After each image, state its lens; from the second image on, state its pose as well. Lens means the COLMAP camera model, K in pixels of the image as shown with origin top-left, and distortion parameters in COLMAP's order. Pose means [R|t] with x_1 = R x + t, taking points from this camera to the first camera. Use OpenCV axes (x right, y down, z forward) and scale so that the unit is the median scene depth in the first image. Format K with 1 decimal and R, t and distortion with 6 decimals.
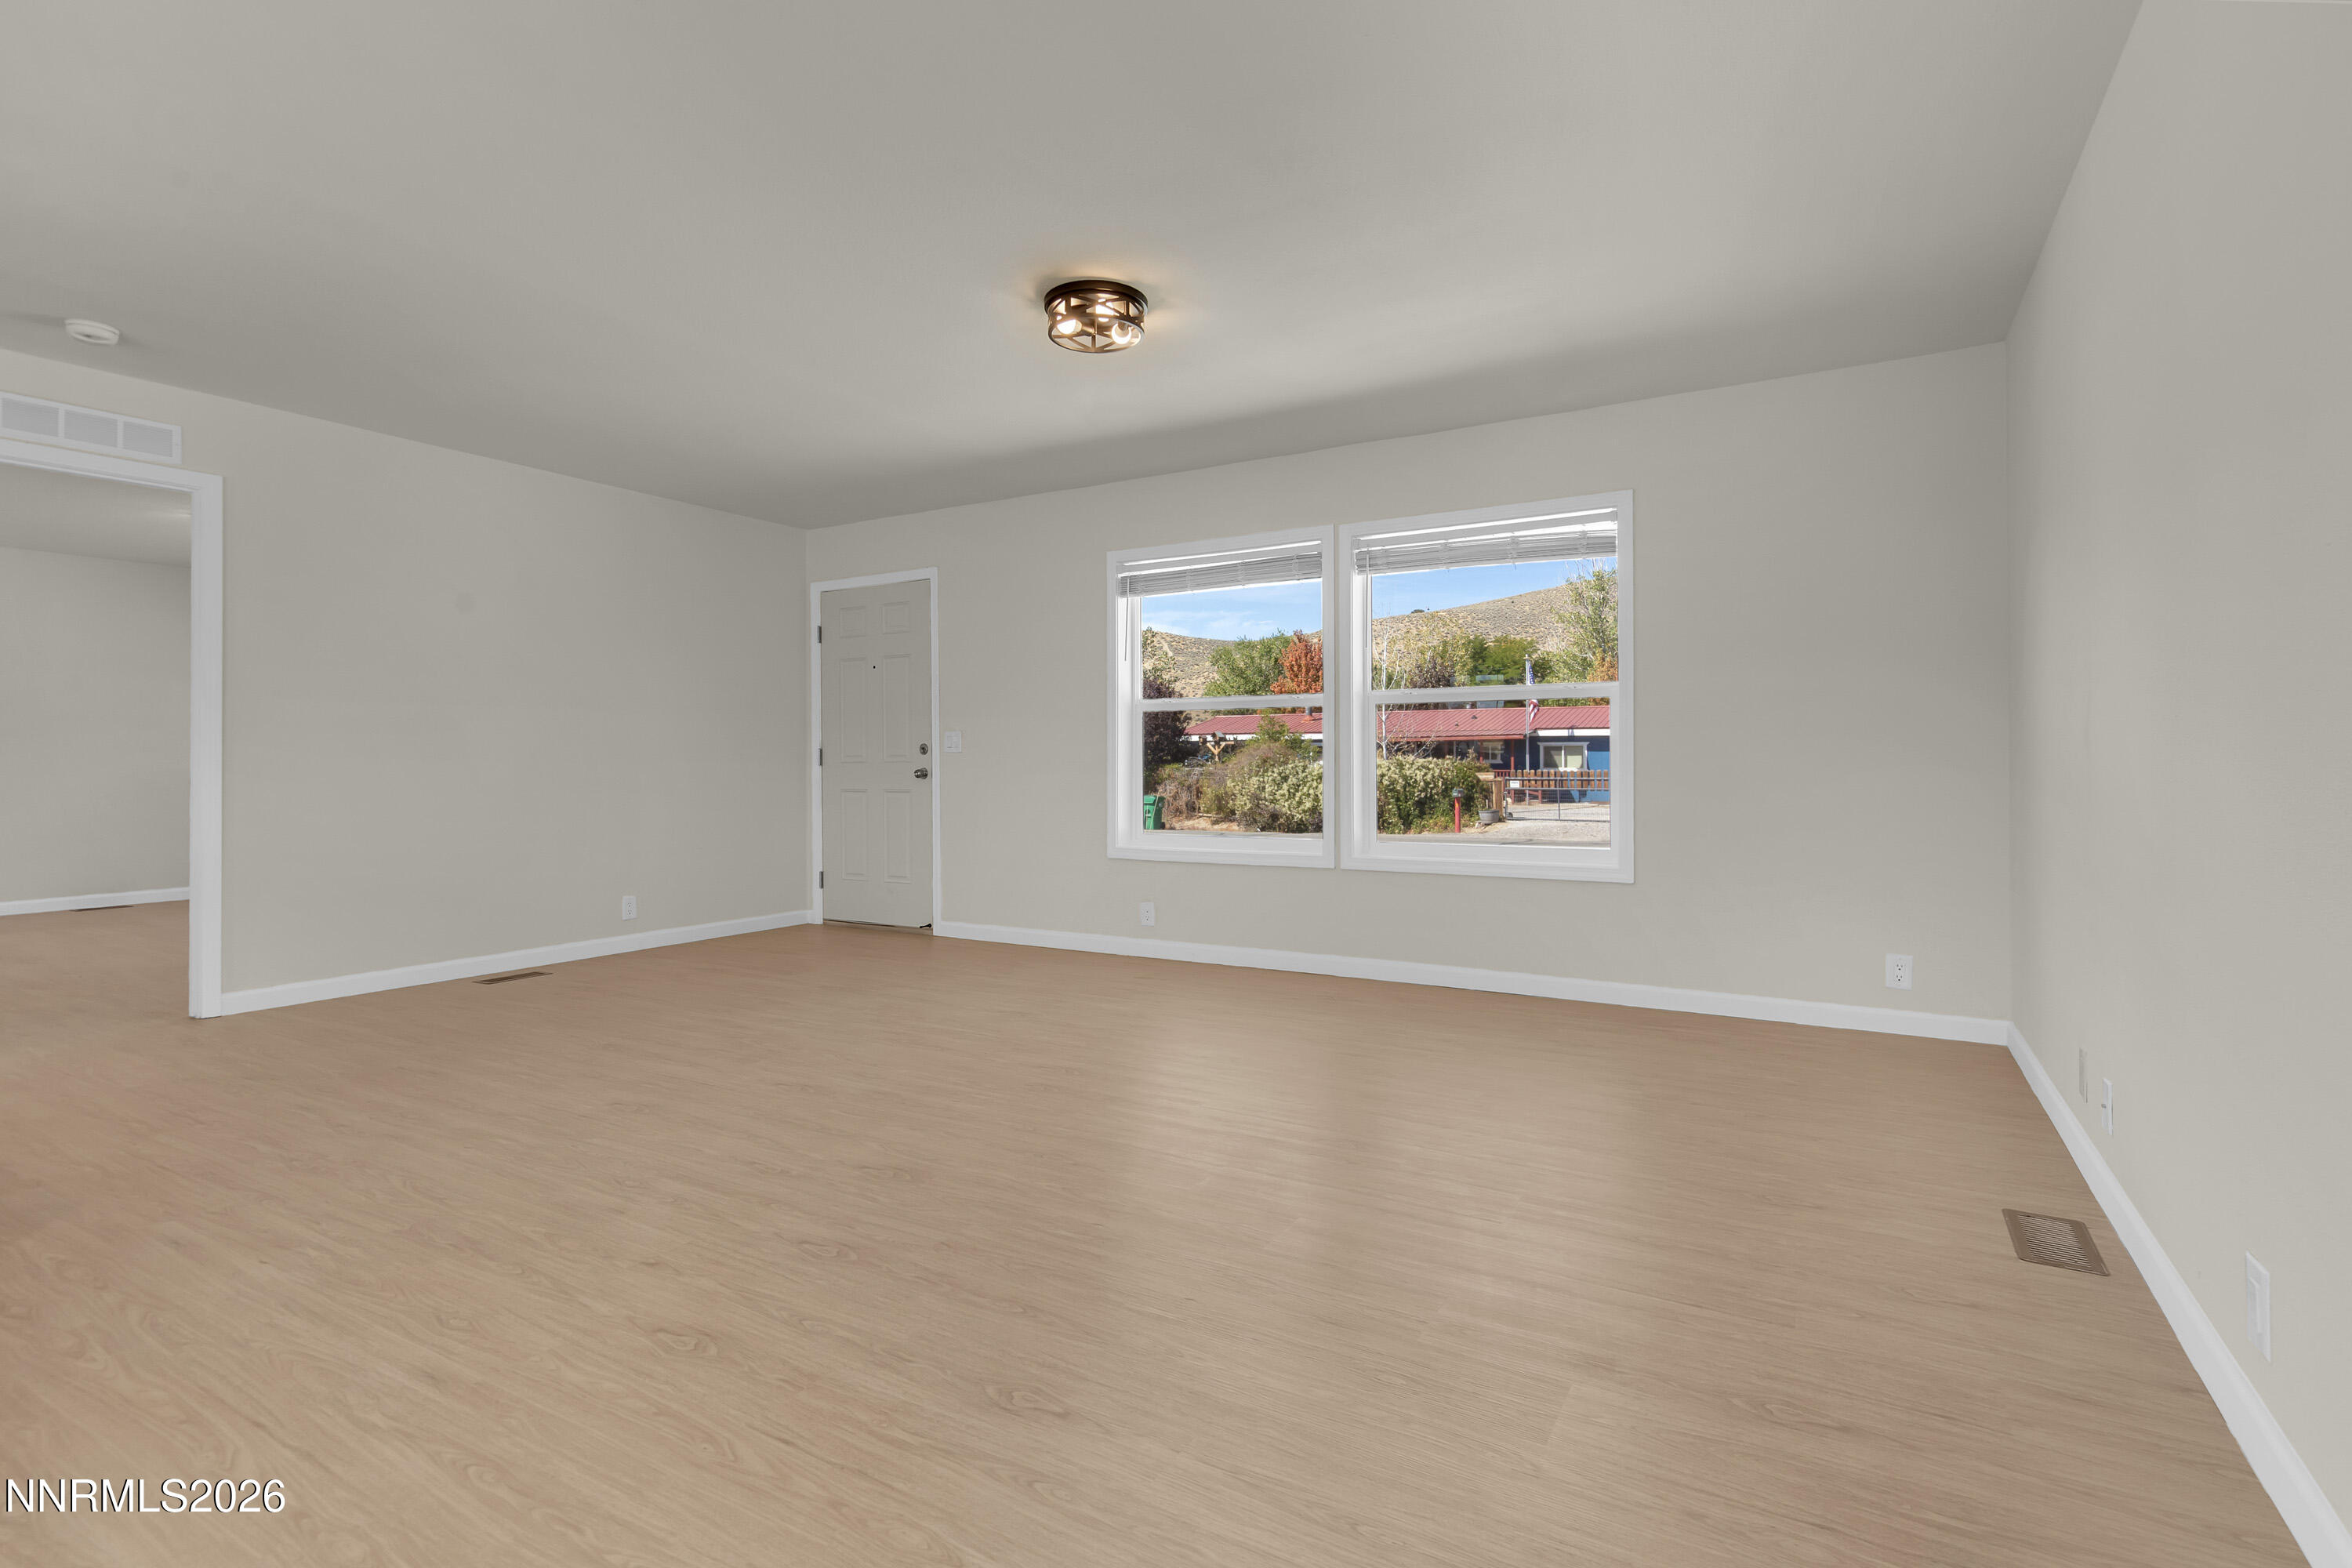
lens RADIAL K [[1116.3, 0, 1173.7], [0, 1116.3, 762.1], [0, 0, 1]] dist [-0.002435, 0.001129]
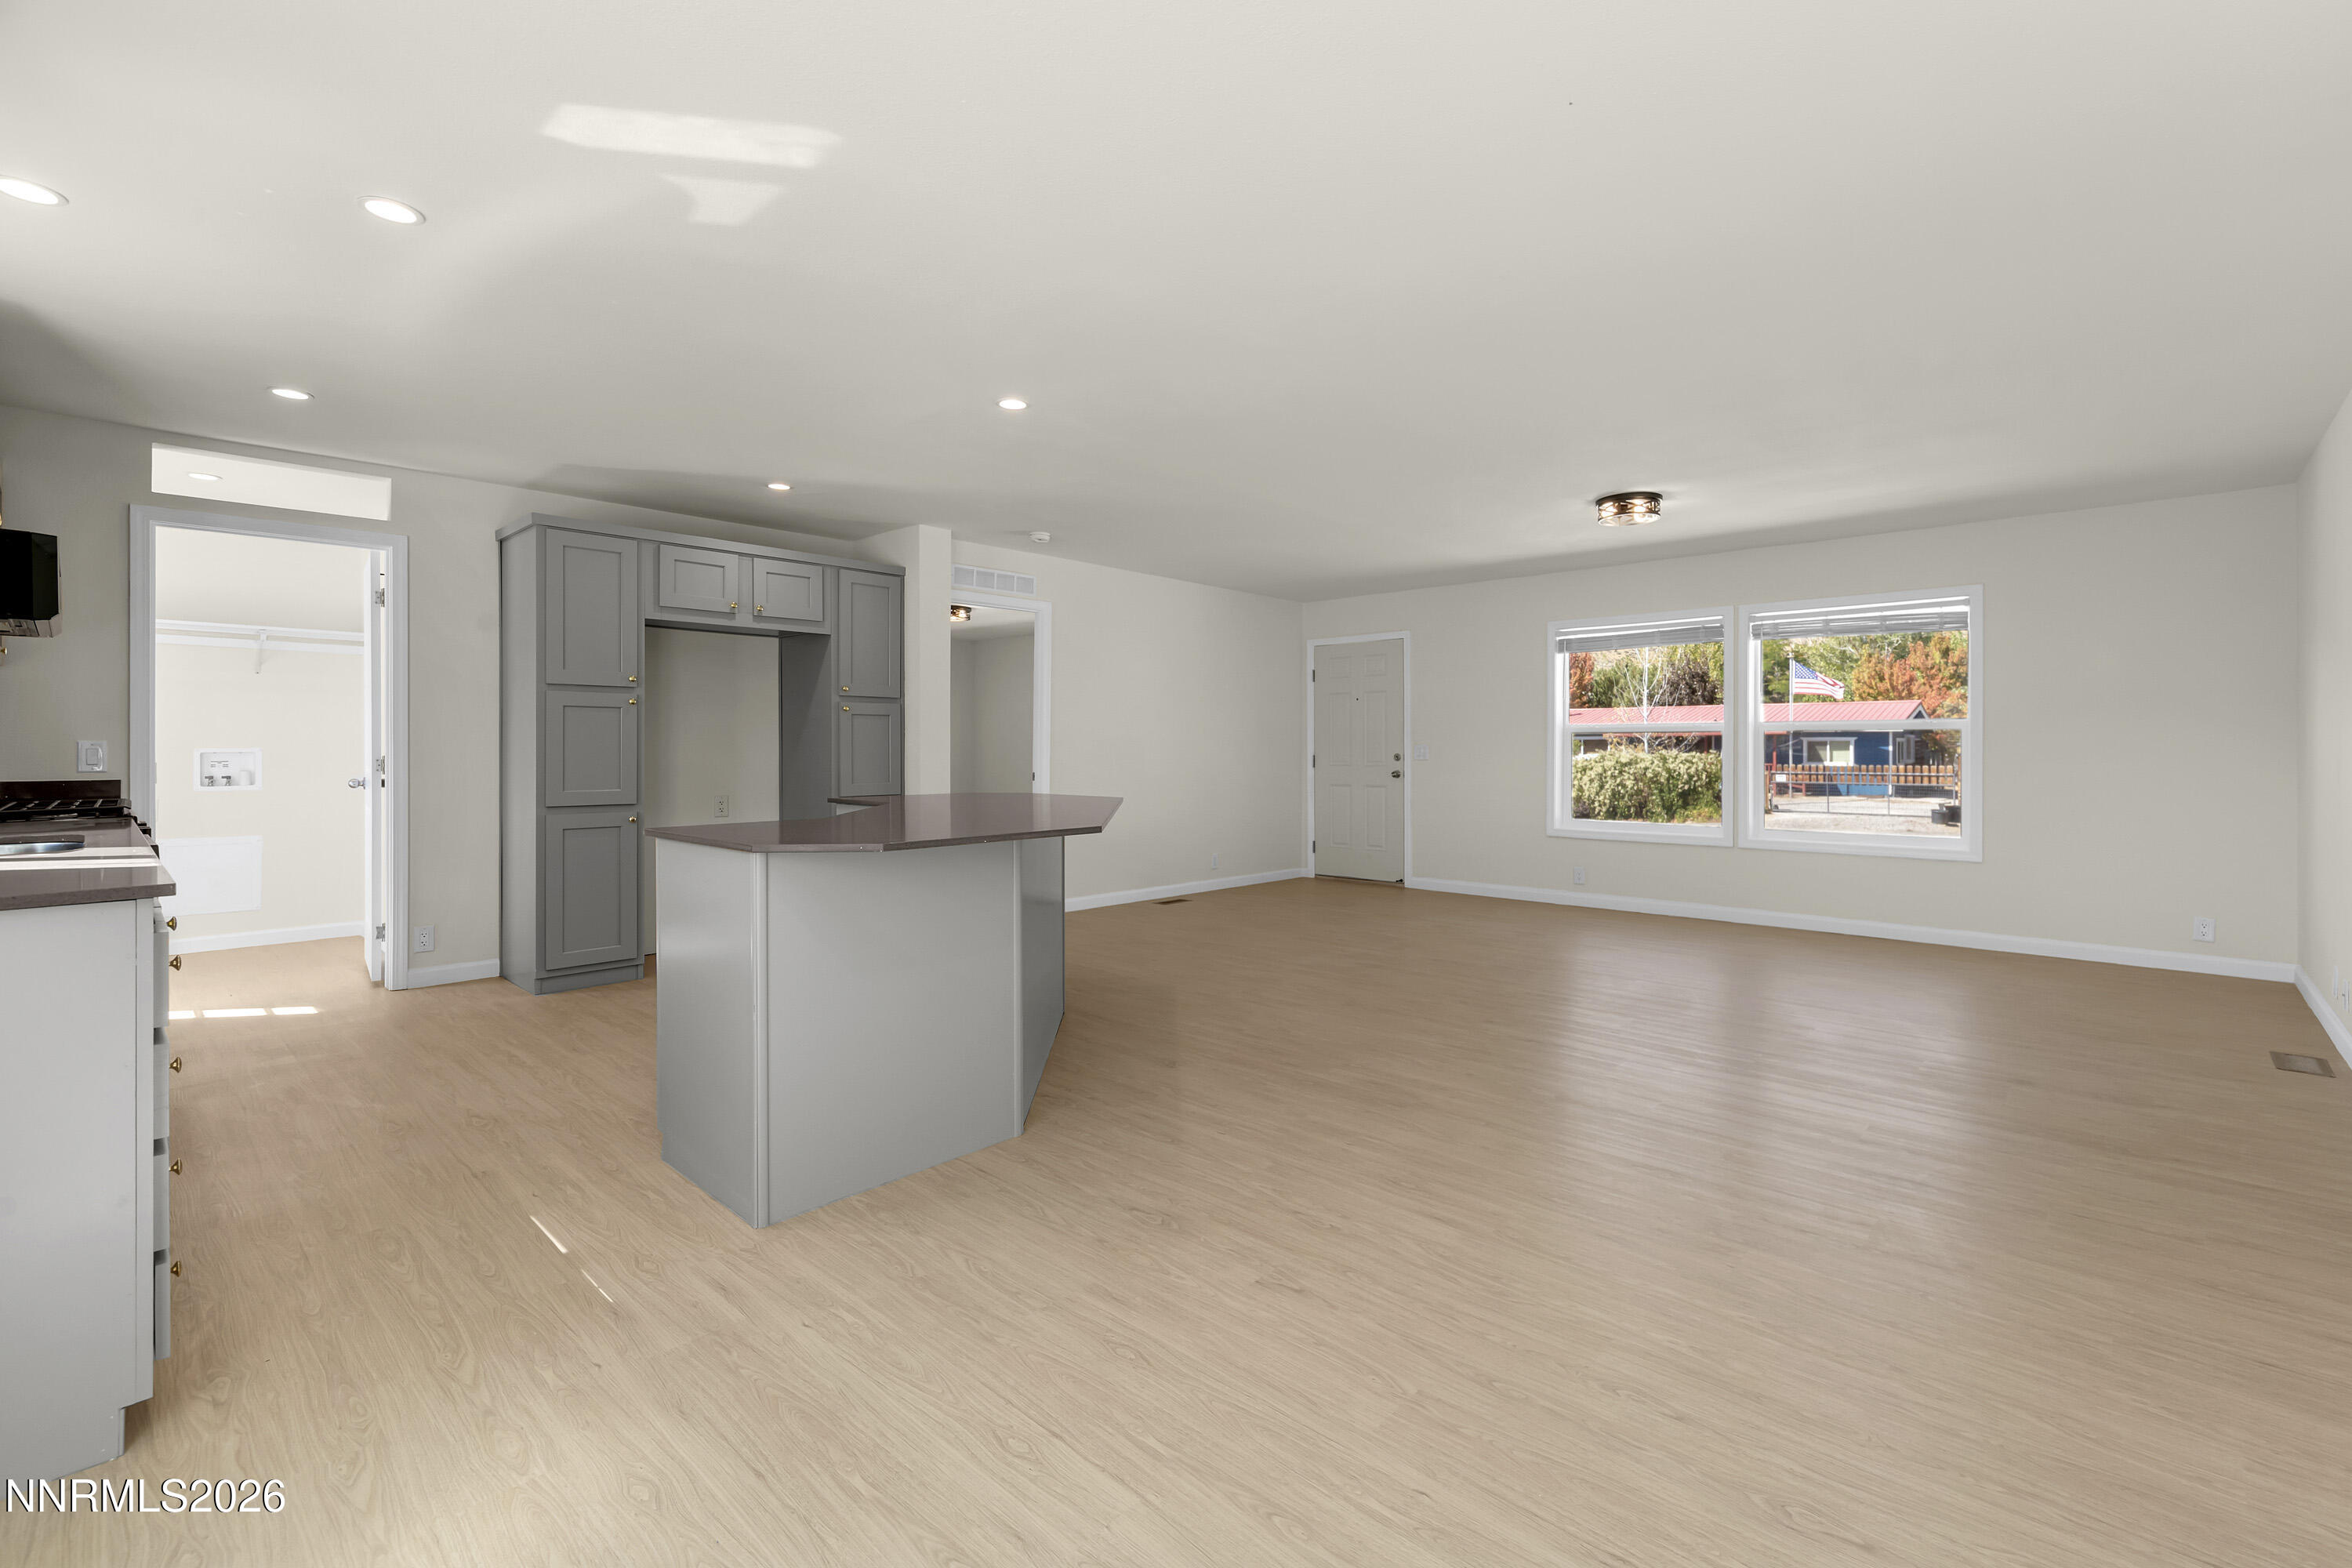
lens RADIAL K [[1001.5, 0, 1211.8], [0, 1001.5, 762.9], [0, 0, 1]] dist [0.000160, 0.000411]
pose [[0.978228, 0.008013, -0.207376, -0.190801], [-0.005754, 0.999917, 0.011491, -0.017982], [0.207451, -0.010048, 0.978194, -0.309348]]
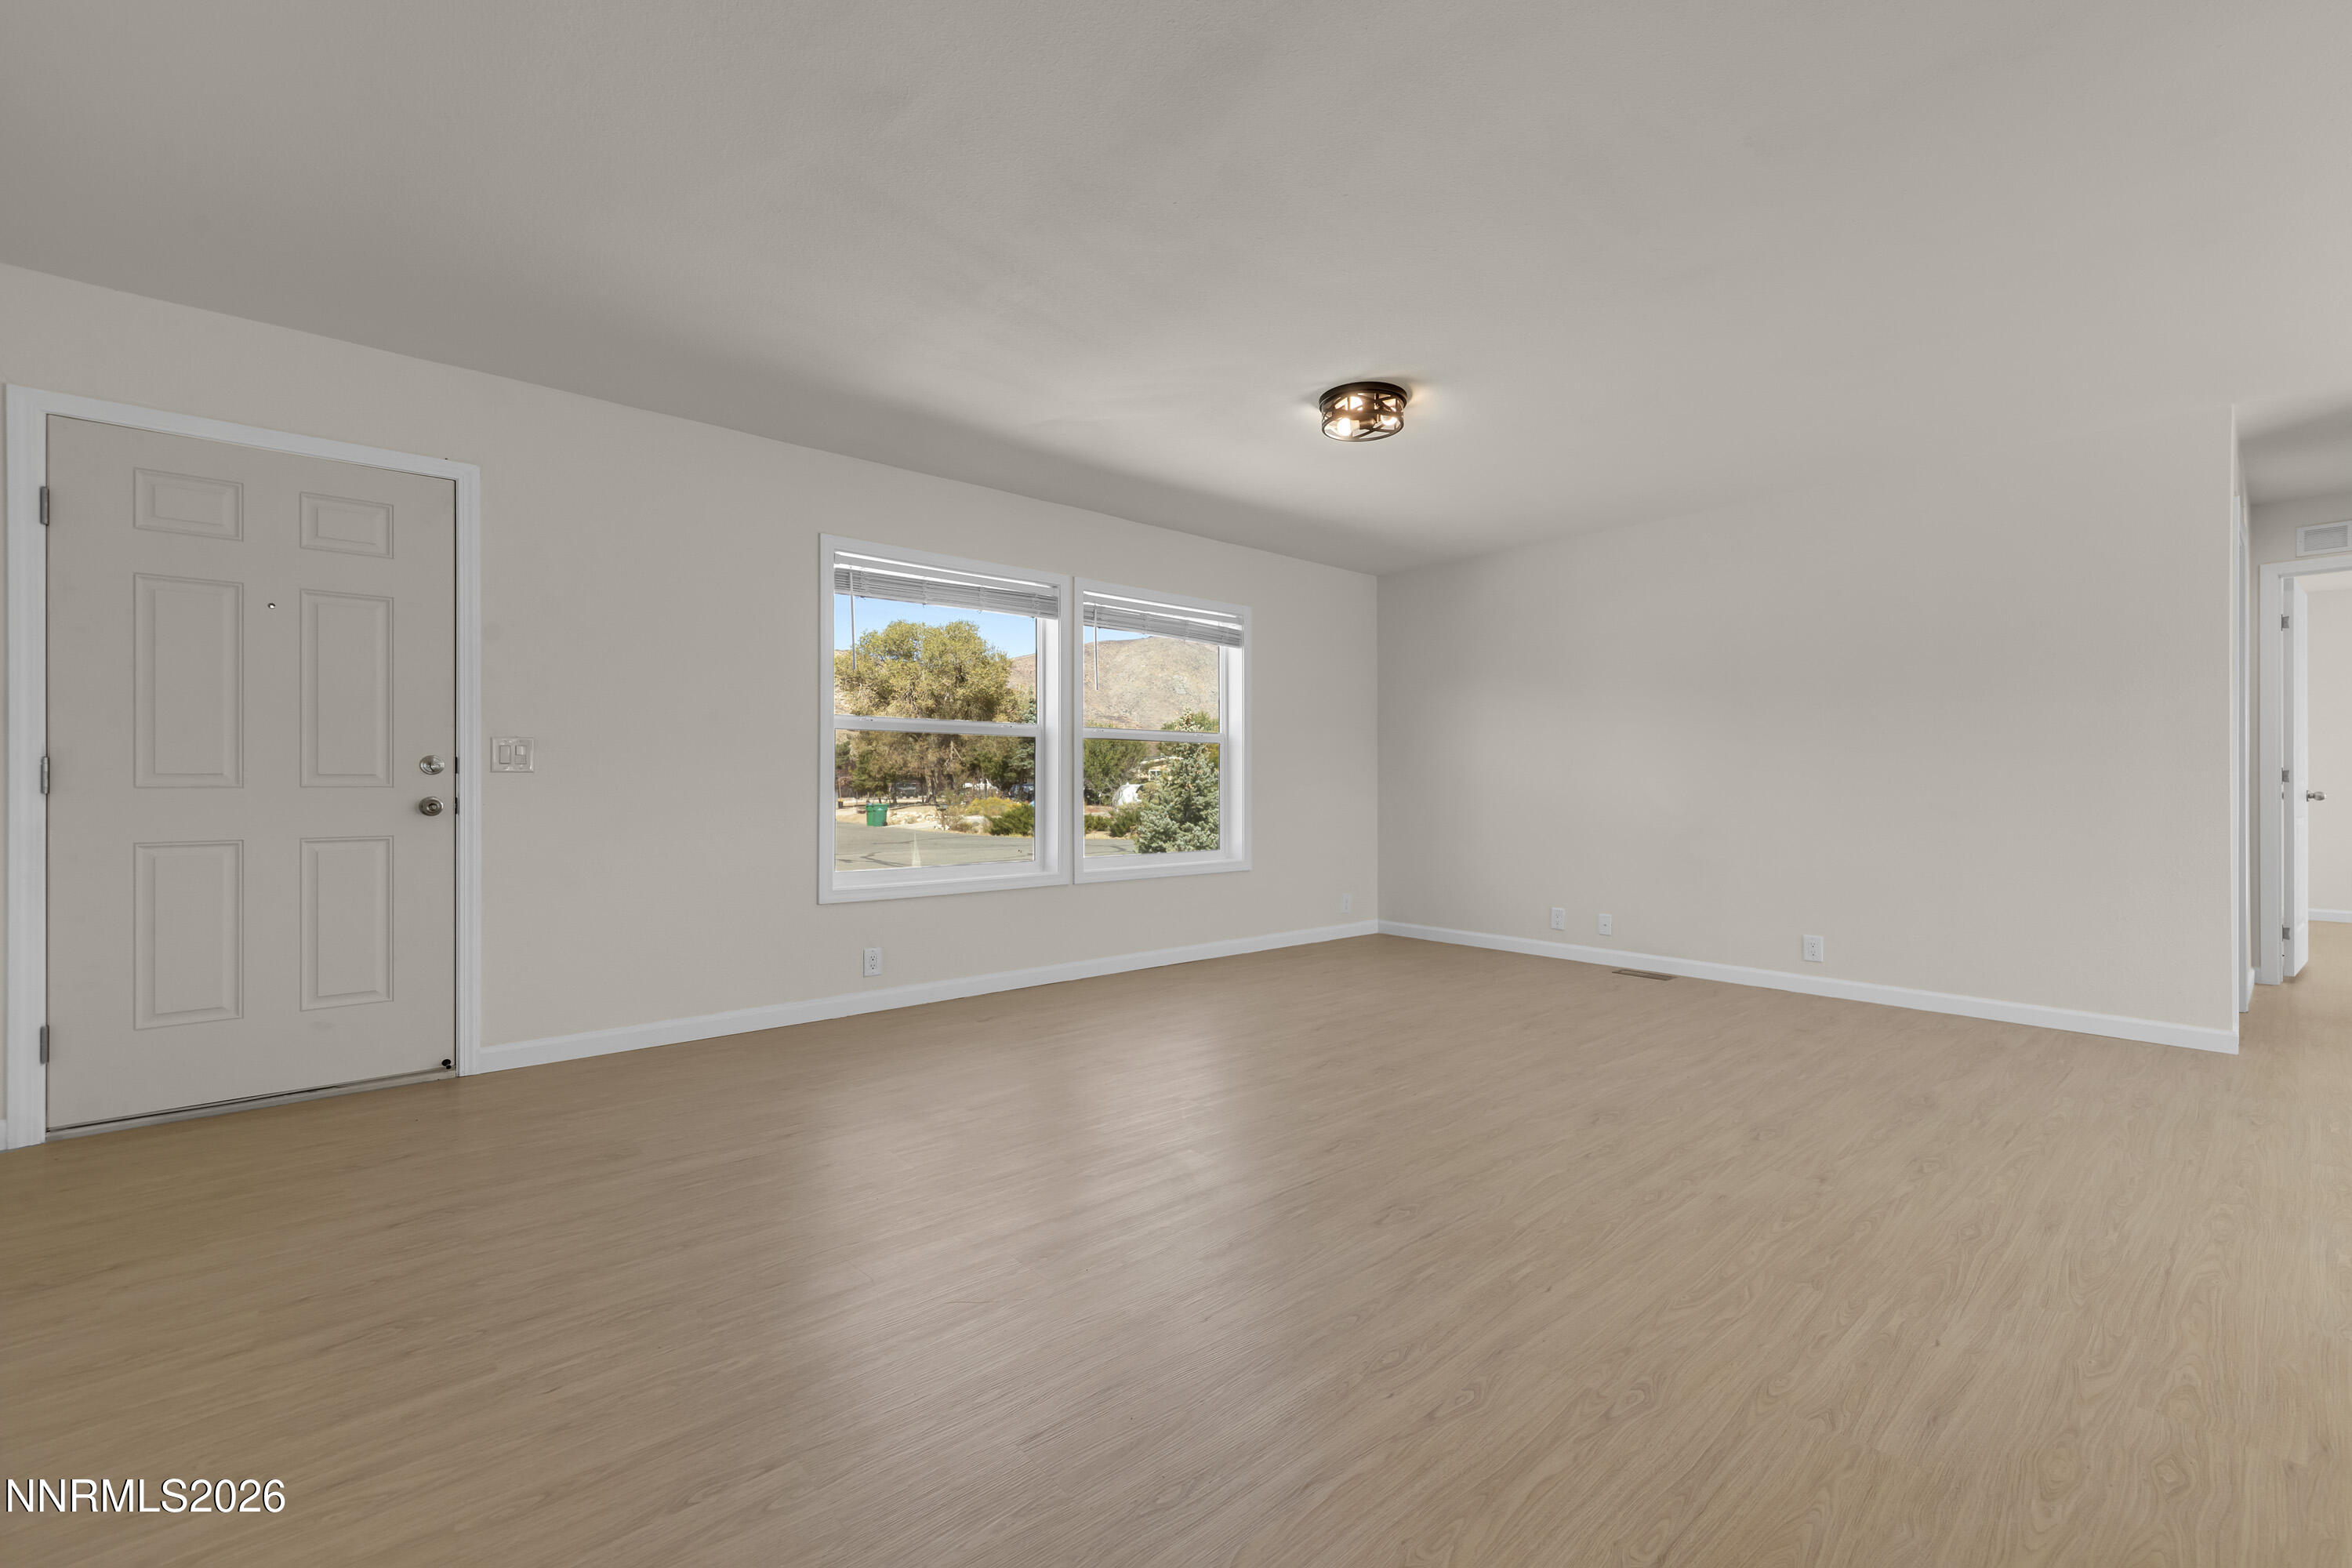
lens RADIAL K [[1001.5, 0, 1211.8], [0, 1001.5, 762.9], [0, 0, 1]] dist [0.000160, 0.000411]
pose [[0.298911, 0.025357, 0.953944, -0.606608], [0.000969, 0.999638, -0.026876, 0.001569], [-0.954280, 0.008958, 0.298779, 0.449658]]
